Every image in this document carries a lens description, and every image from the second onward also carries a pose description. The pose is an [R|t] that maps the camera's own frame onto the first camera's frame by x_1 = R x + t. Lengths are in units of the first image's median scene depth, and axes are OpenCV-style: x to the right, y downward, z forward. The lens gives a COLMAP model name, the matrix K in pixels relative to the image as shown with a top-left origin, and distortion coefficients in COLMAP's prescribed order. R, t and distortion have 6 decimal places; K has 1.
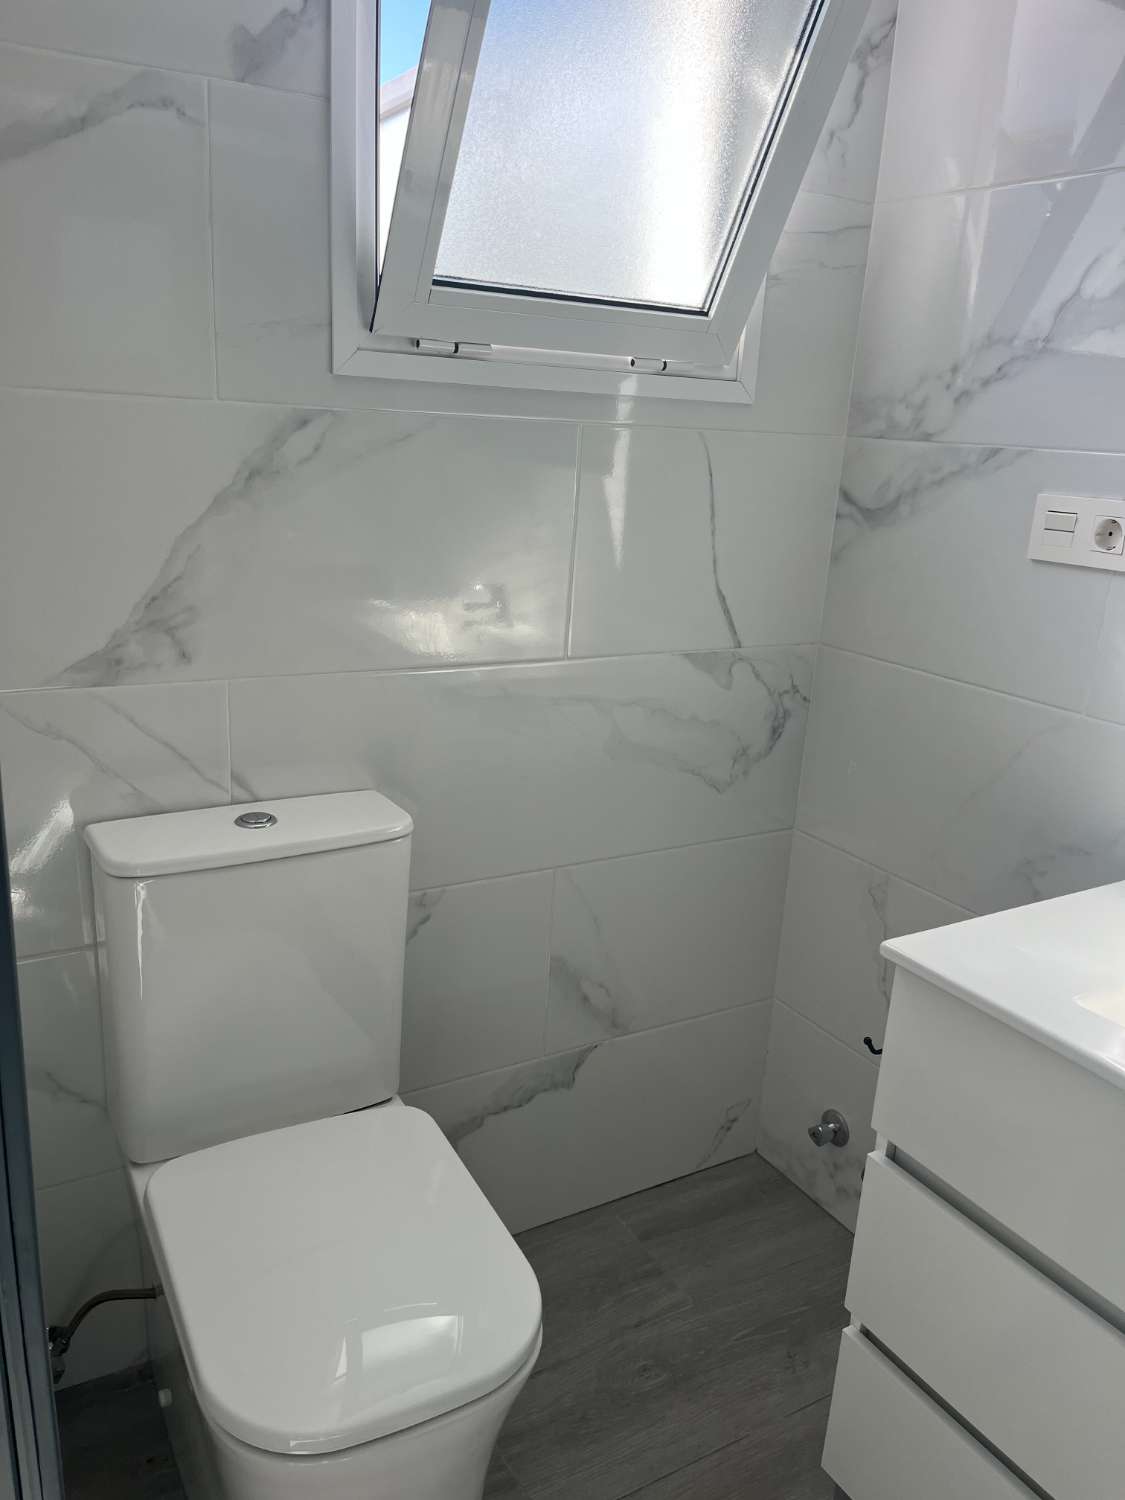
lens RADIAL K [[1136.5, 0, 558.5], [0, 1136.5, 758.4], [0, 0, 1]] dist [0.060790, -0.080700]
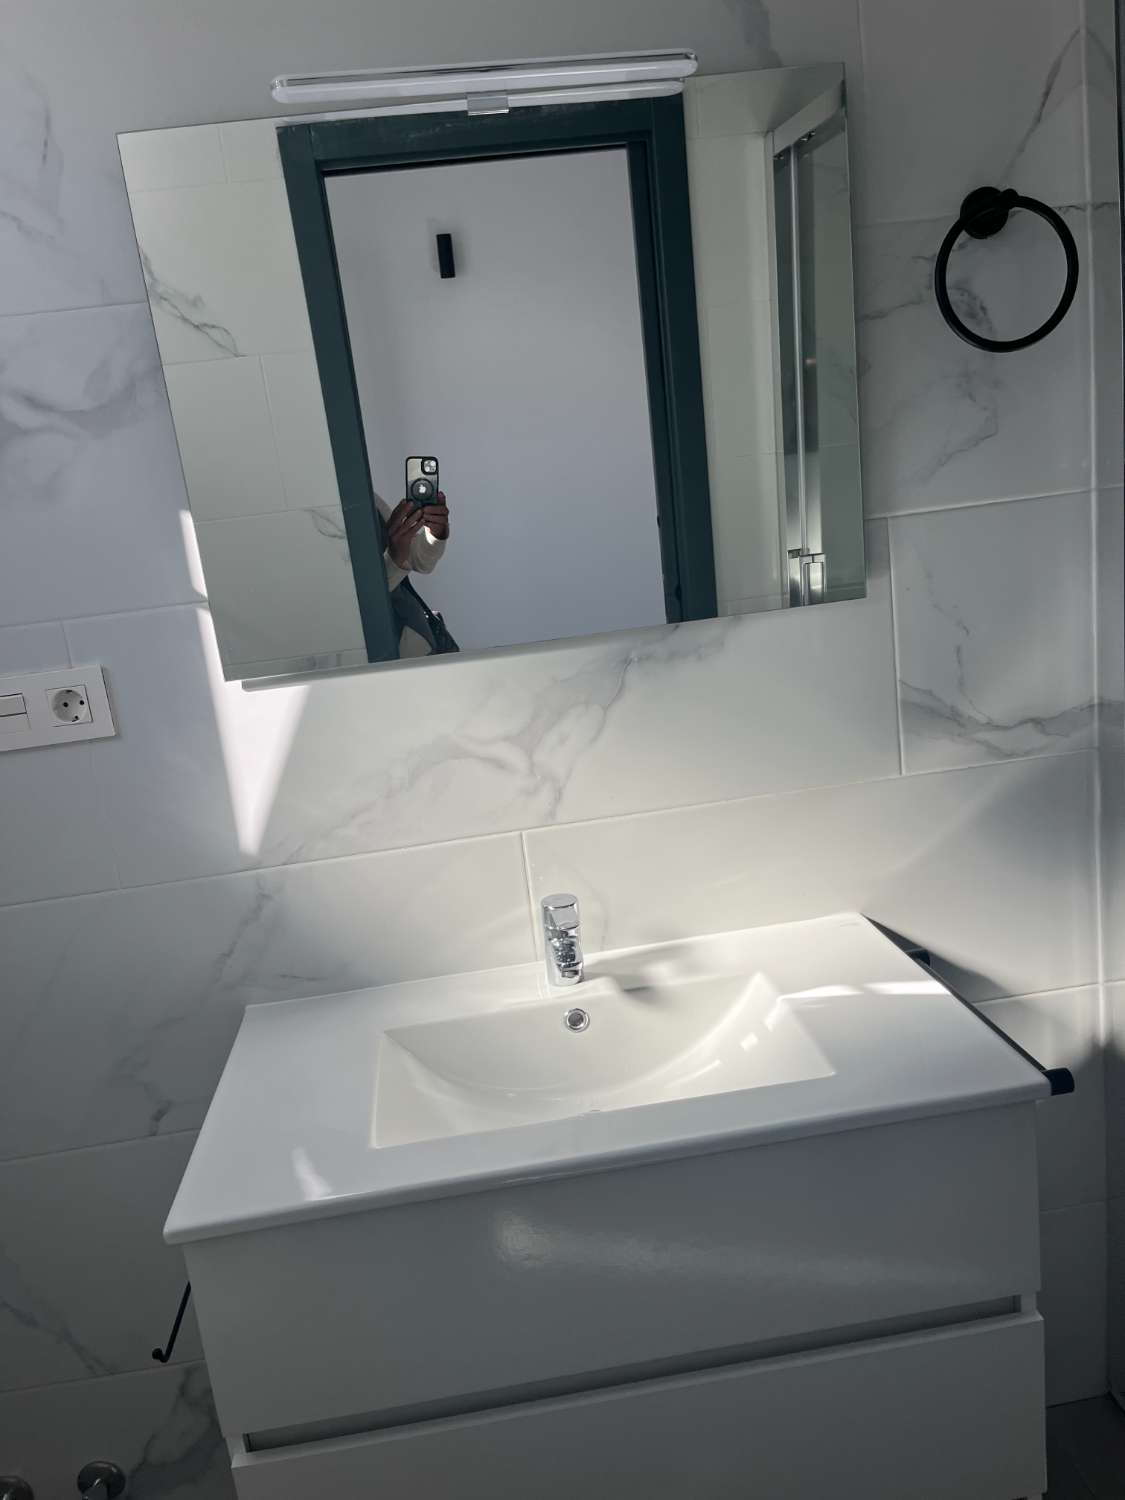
lens RADIAL K [[1136.5, 0, 558.5], [0, 1136.5, 758.4], [0, 0, 1]] dist [0.060790, -0.080700]
pose [[0.408327, -0.292938, 0.864556, -0.151042], [0.392458, 0.911445, 0.123469, -0.097672], [-0.824164, 0.288886, 0.487133, 0.196608]]
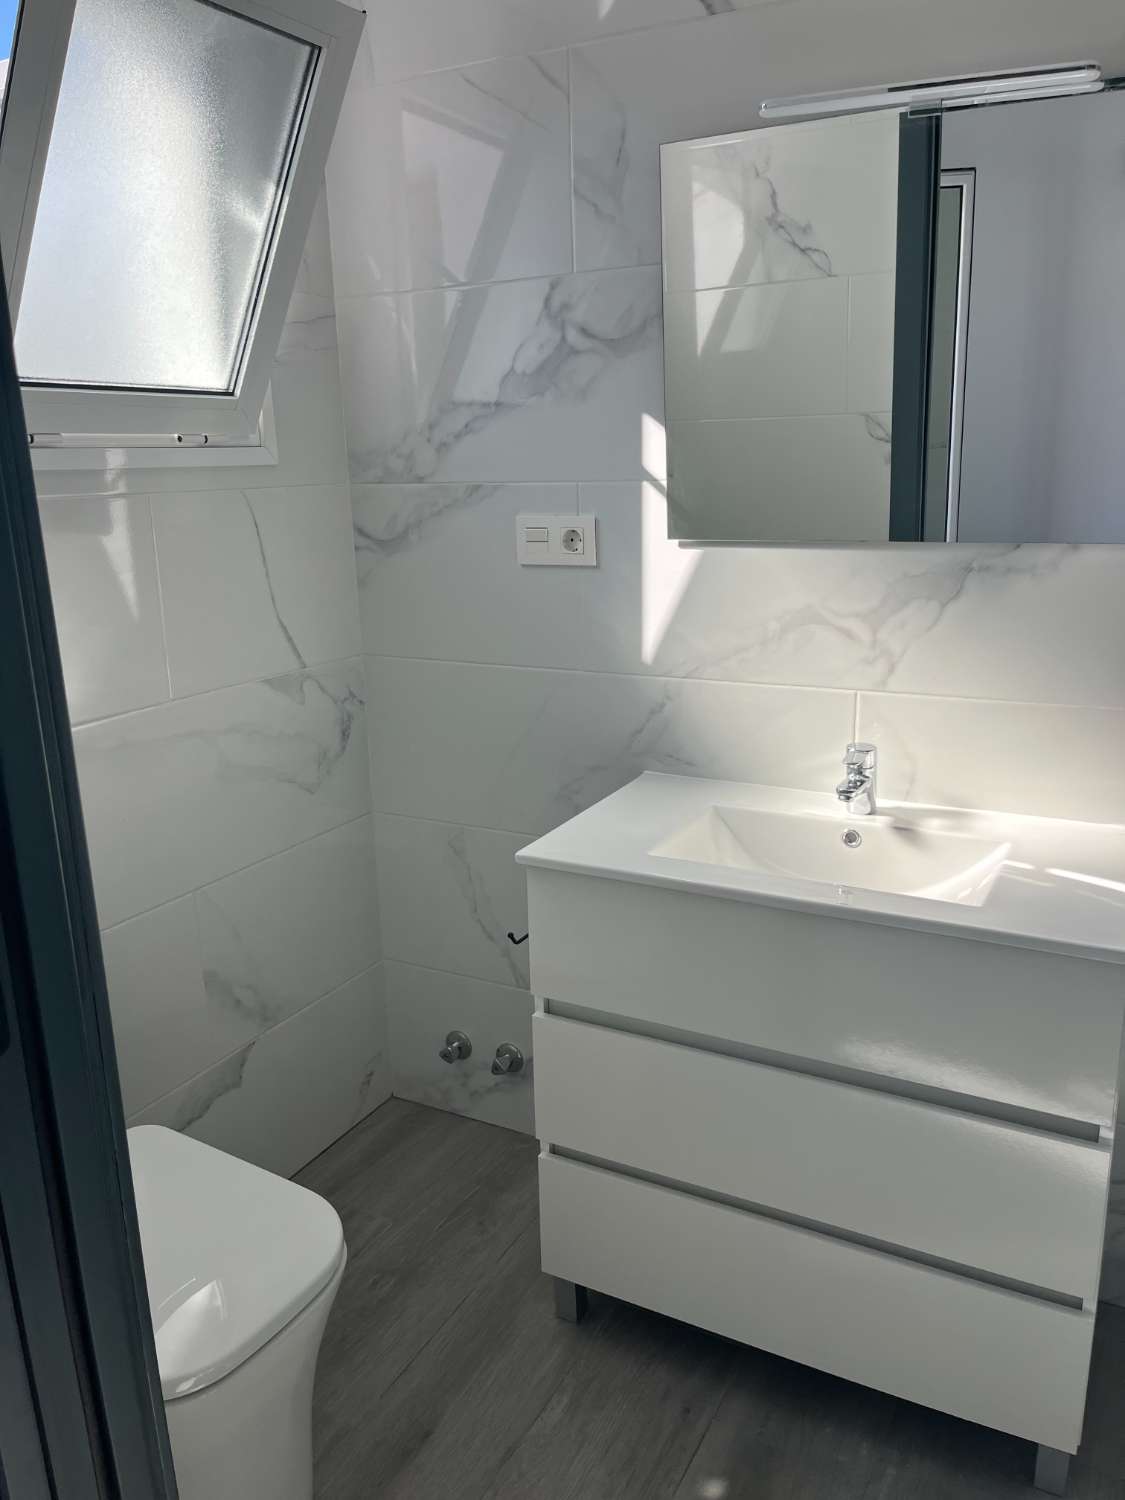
lens RADIAL K [[1151.4, 0, 571.7], [0, 1151.4, 748.0], [0, 0, 1]] dist [0.032345, -0.003421]
pose [[0.850387, -0.201918, 0.485871, -0.213262], [0.216388, 0.975938, 0.026851, 0.010963], [-0.479602, 0.082303, 0.873618, -0.169360]]
